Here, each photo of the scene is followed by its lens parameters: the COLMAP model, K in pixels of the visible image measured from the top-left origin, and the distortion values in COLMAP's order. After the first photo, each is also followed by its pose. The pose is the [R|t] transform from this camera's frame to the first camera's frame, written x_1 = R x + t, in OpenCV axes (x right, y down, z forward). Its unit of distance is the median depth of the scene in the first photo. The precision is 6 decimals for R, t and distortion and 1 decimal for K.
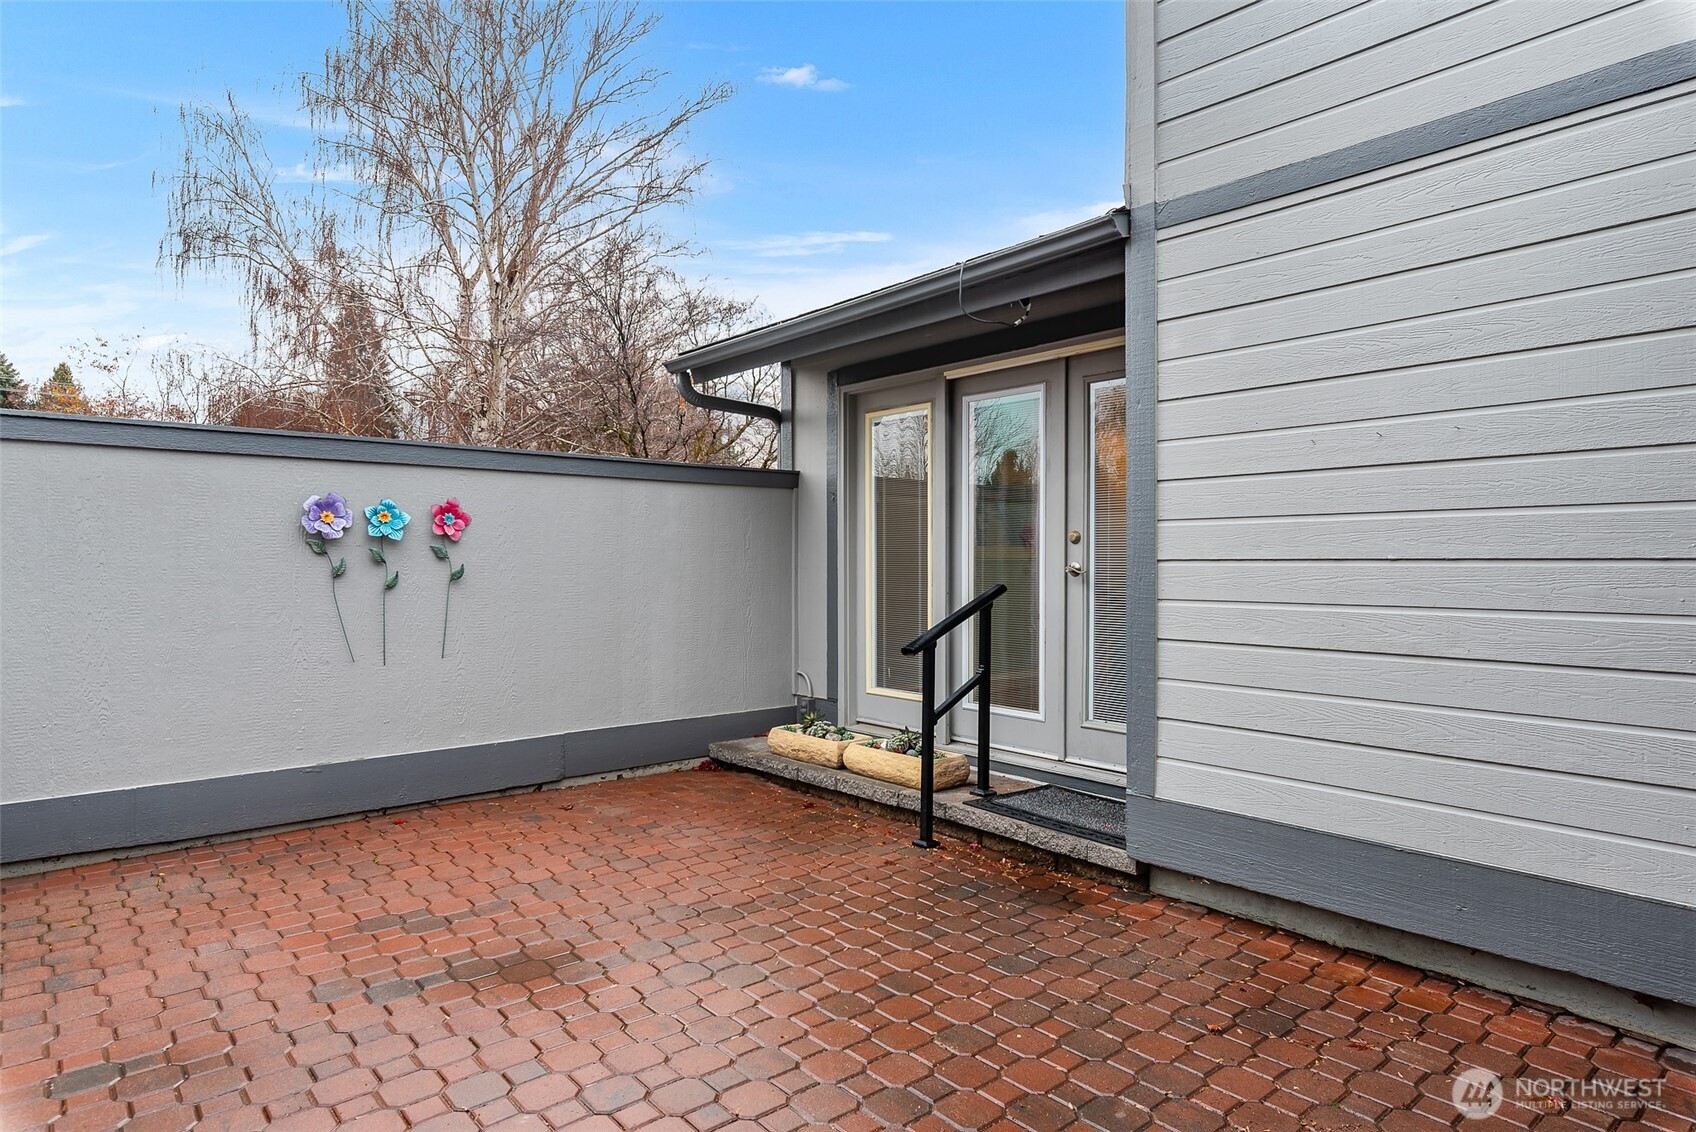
lens RADIAL K [[987.4, 0, 852.1], [0, 987.4, 570.7], [0, 0, 1]] dist [0.003186, -0.003259]
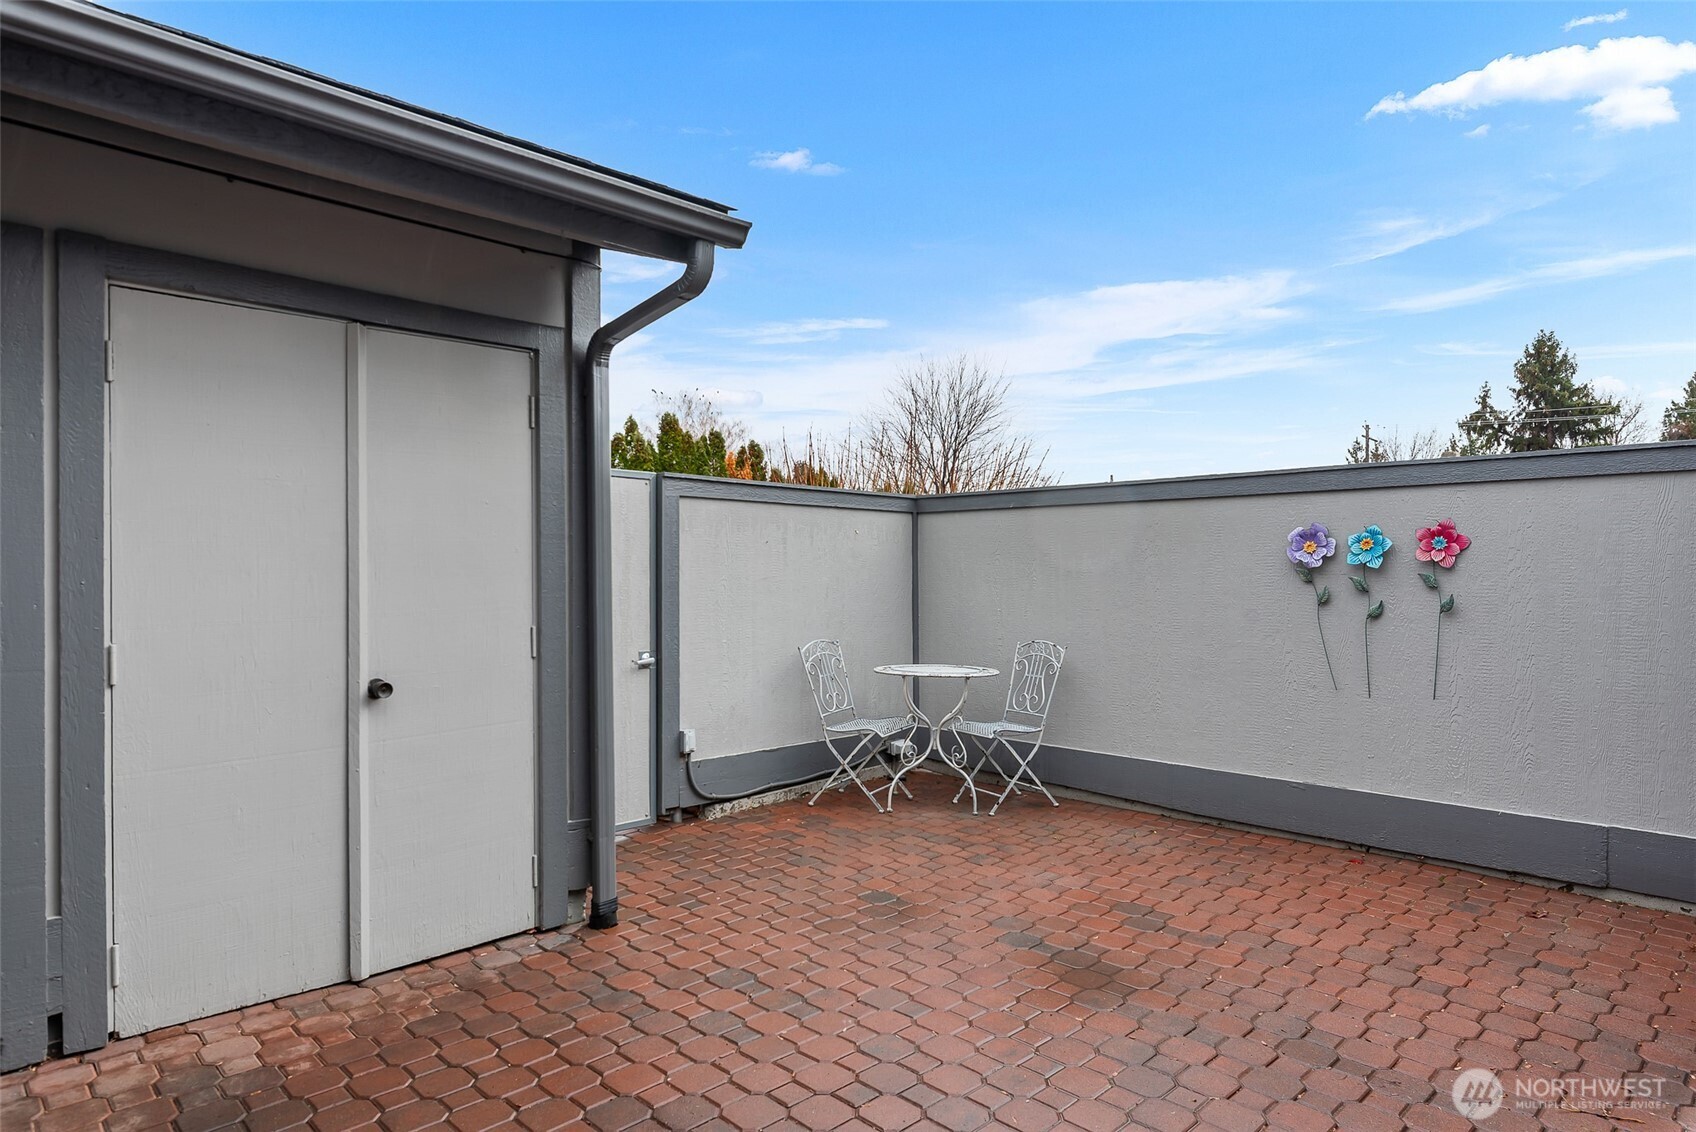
lens RADIAL K [[987.4, 0, 859.2], [0, 987.4, 574.1], [0, 0, 1]] dist [0.003186, -0.003259]
pose [[0.058599, -0.003916, -0.998274, 0.484079], [-0.015055, 0.999875, -0.004806, -0.013432], [0.998168, 0.015310, 0.058533, 0.464865]]
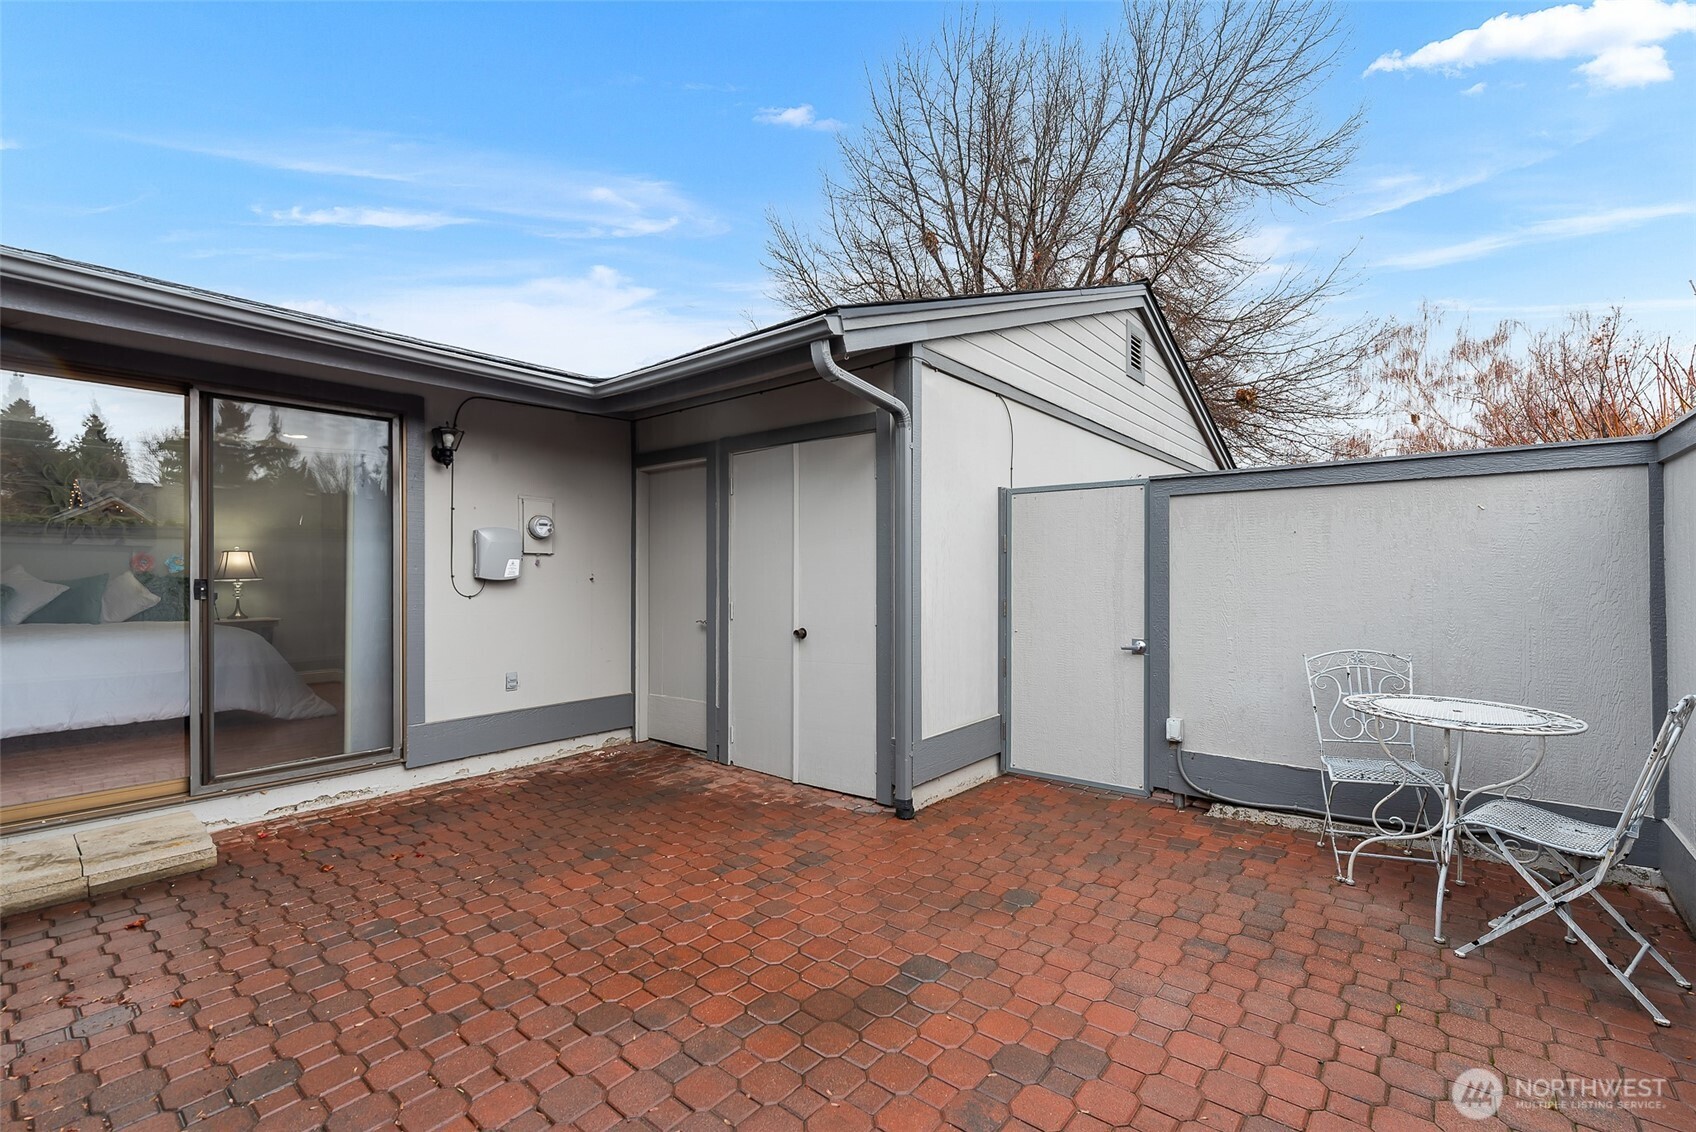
lens RADIAL K [[757.2, 0, 844.4], [0, 757.2, 567.2], [0, 0, 1]] dist [0.004042, -0.000451]
pose [[-0.988694, 0.008490, -0.149705, -0.146048], [0.005863, 0.999821, 0.017984, -0.037355], [0.149830, 0.016903, -0.988567, 1.183977]]
